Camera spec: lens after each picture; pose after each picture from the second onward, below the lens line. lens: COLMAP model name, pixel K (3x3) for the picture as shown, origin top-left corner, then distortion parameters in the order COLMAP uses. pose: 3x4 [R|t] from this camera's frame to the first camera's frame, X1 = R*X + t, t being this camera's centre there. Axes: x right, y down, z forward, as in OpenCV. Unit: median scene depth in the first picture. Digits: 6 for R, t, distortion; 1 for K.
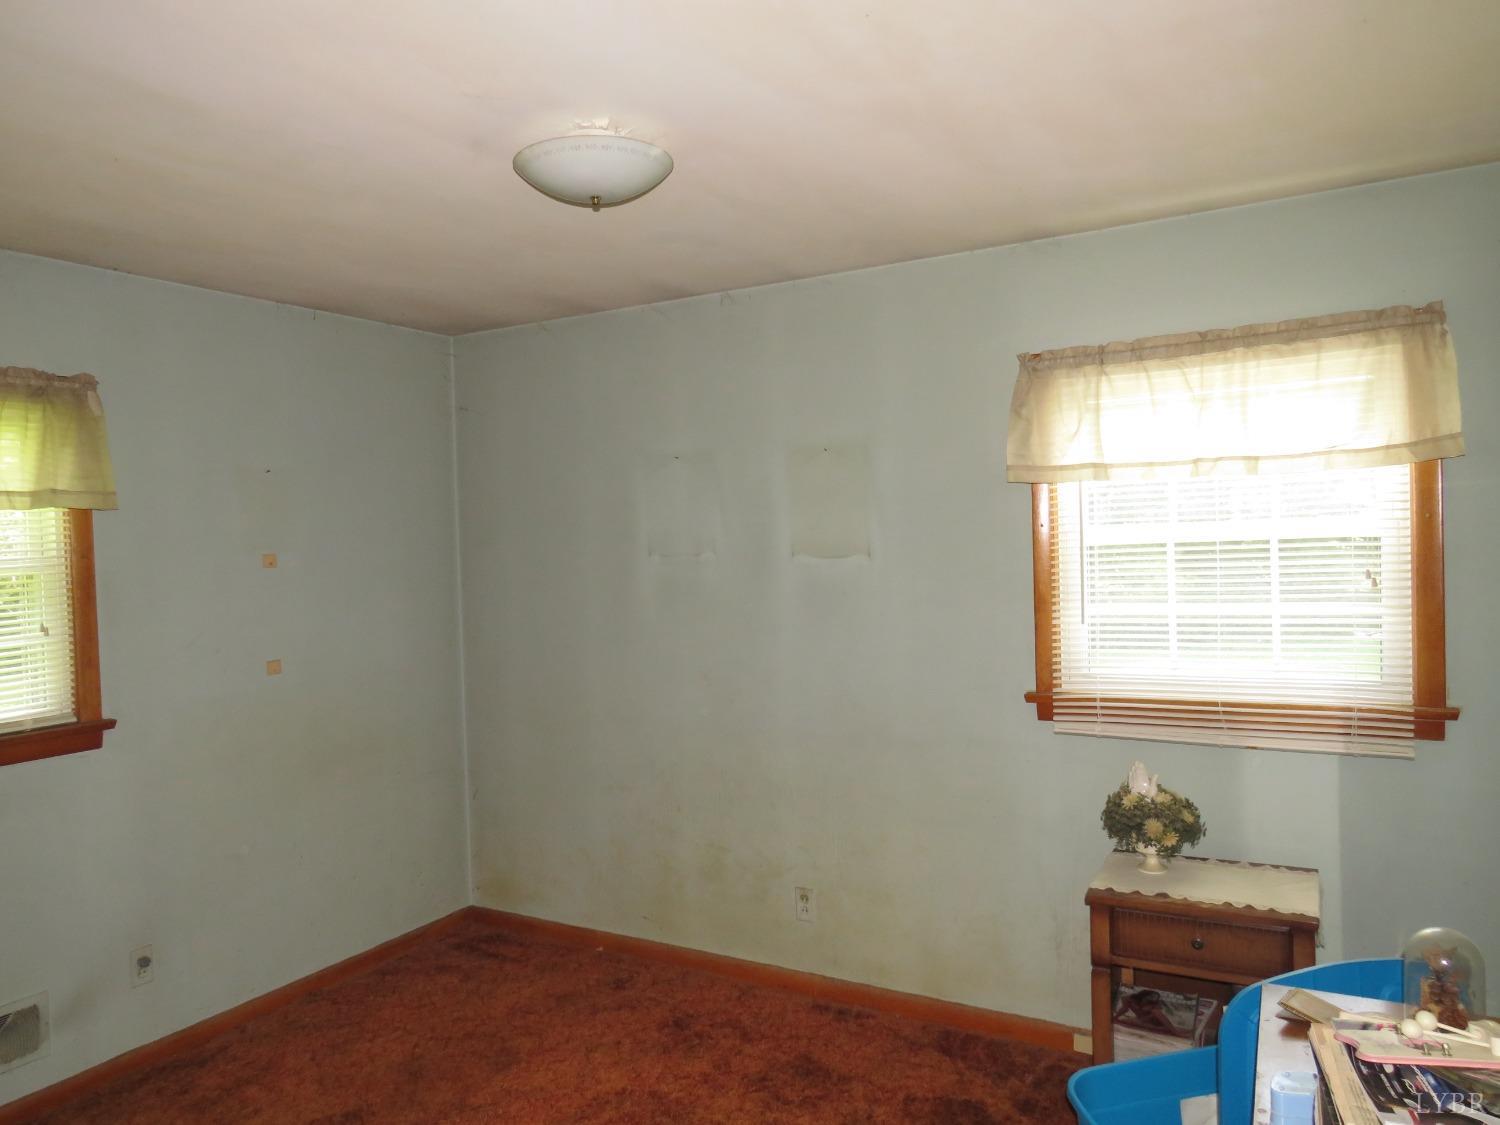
lens RADIAL K [[1065.2, 0, 740.4], [0, 1065.2, 557.0], [0, 0, 1]] dist [-0.045011, 0.035901]
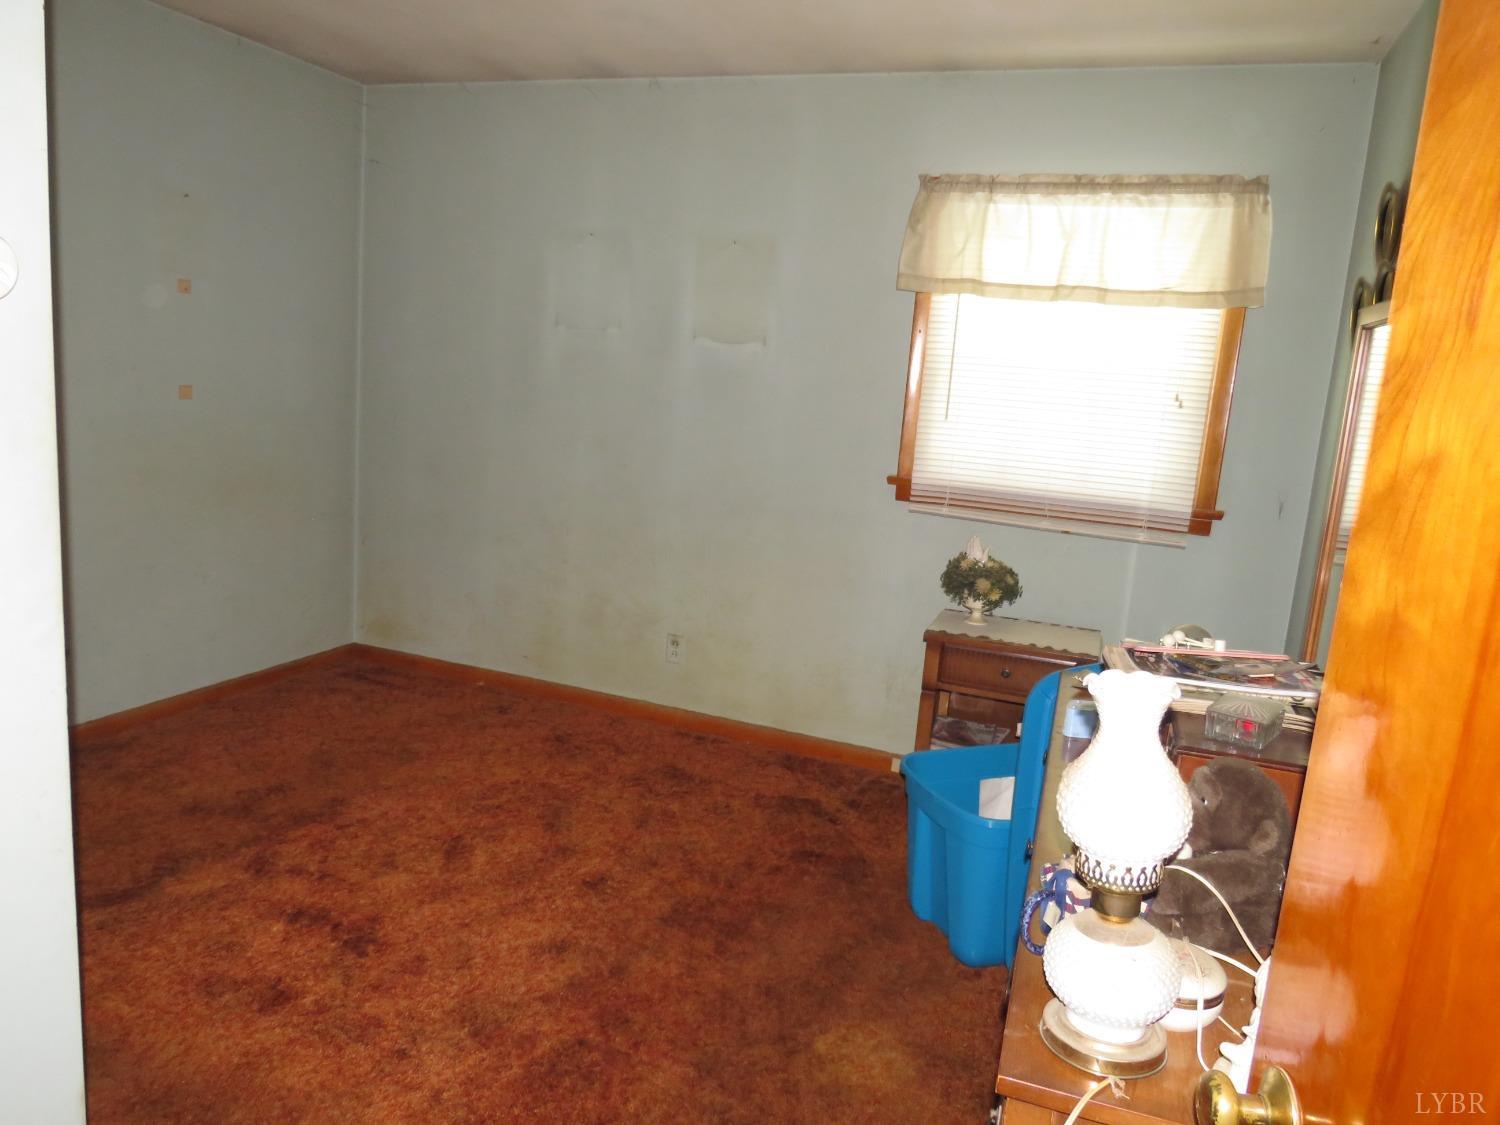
lens RADIAL K [[1065.2, 0, 747.3], [0, 1065.2, 558.5], [0, 0, 1]] dist [-0.045011, 0.035901]
pose [[0.981696, 0.078461, 0.173542, -0.079638], [-0.105667, 0.982475, 0.153548, 0.054905], [-0.158453, -0.169075, 0.972783, -0.128633]]
